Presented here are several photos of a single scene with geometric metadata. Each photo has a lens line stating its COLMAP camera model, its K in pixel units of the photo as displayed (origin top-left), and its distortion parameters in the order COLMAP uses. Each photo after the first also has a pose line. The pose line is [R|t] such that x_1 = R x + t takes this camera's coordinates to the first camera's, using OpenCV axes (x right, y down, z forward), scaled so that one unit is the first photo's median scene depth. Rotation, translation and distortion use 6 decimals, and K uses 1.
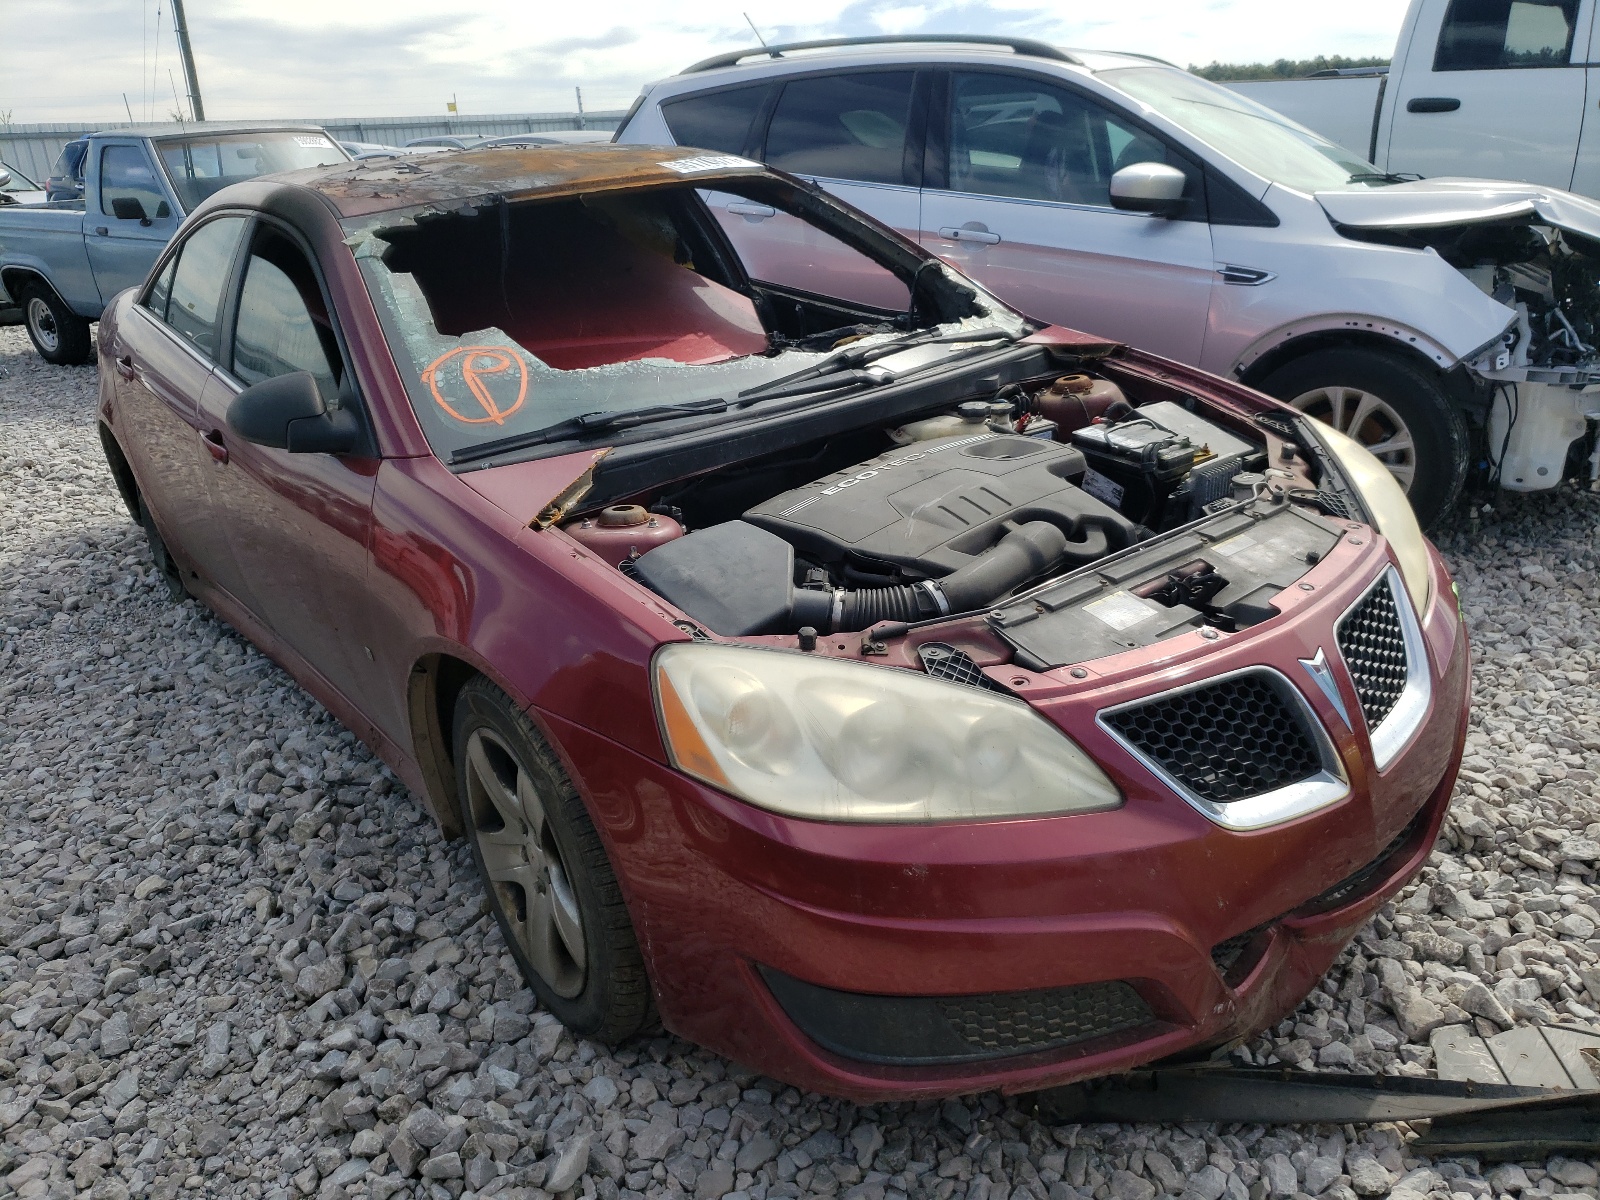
lens RADIAL K [[1252.7, 0, 800.0], [0, 1252.7, 600.0], [0, 0, 1]] dist [-0.005147, 0.041377]
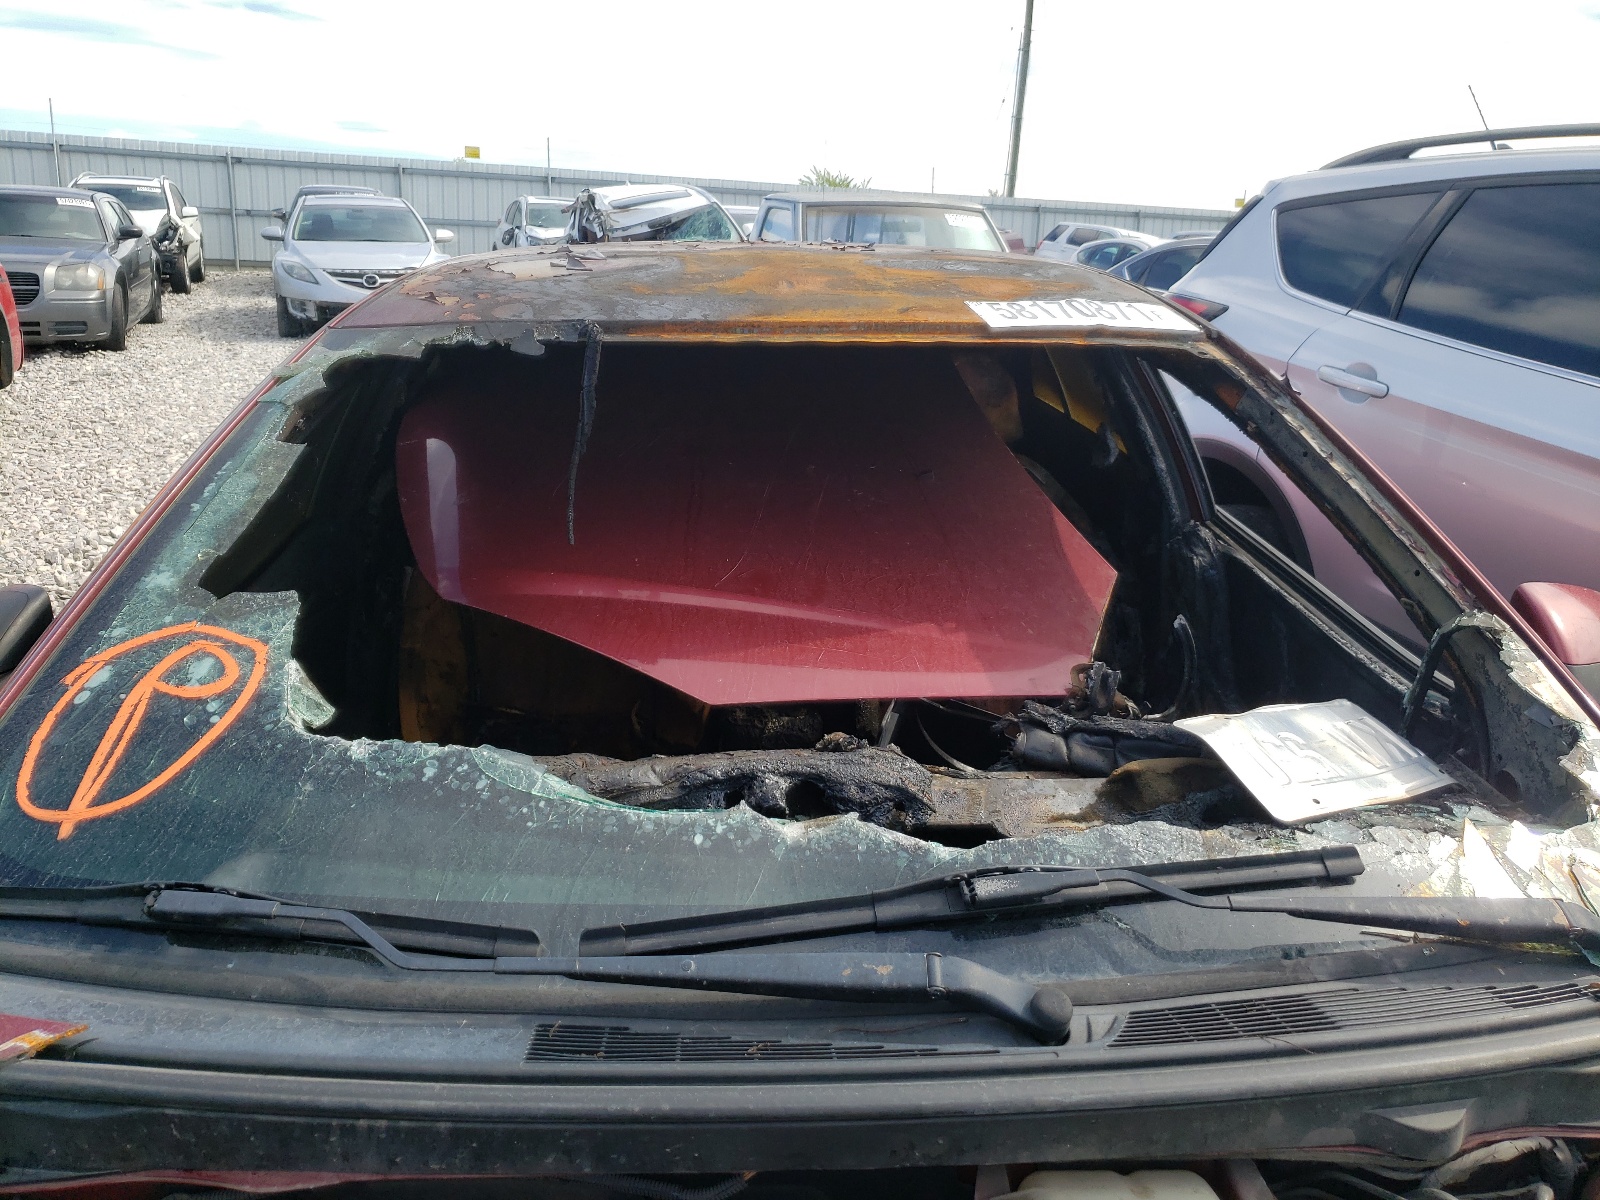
lens RADIAL K [[1252.7, 0, 800.0], [0, 1252.7, 600.0], [0, 0, 1]] dist [-0.005147, 0.041377]
pose [[0.808359, 0.253390, -0.531366, 0.151383], [-0.287451, 0.957600, 0.019352, -0.246733], [0.513739, 0.137098, 0.846922, 0.606050]]
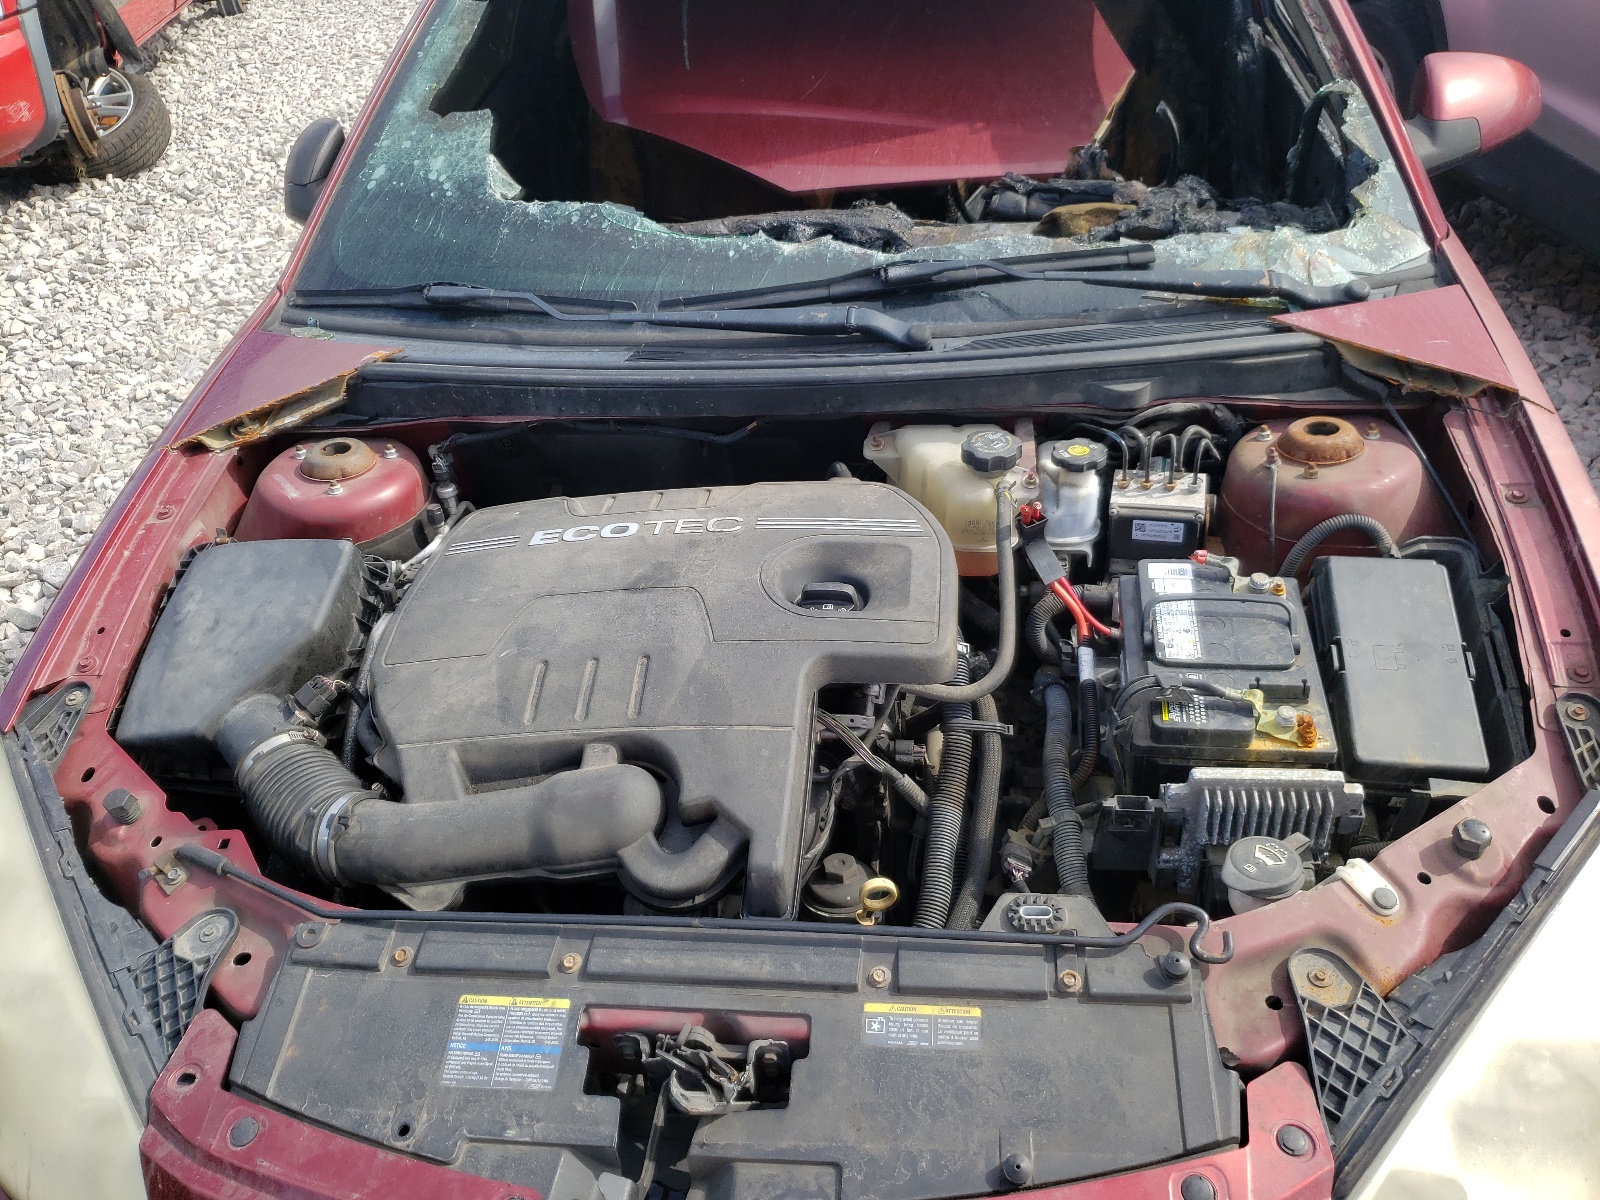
lens RADIAL K [[1229.0, 0, 807.1], [0, 1229.0, 566.3], [0, 0, 1]] dist [0.088121, -0.155978]
pose [[0.709439, 0.421793, -0.564612, 0.366665], [-0.234603, 0.896781, 0.375160, -0.259802], [0.664573, -0.133693, 0.735166, 0.483007]]
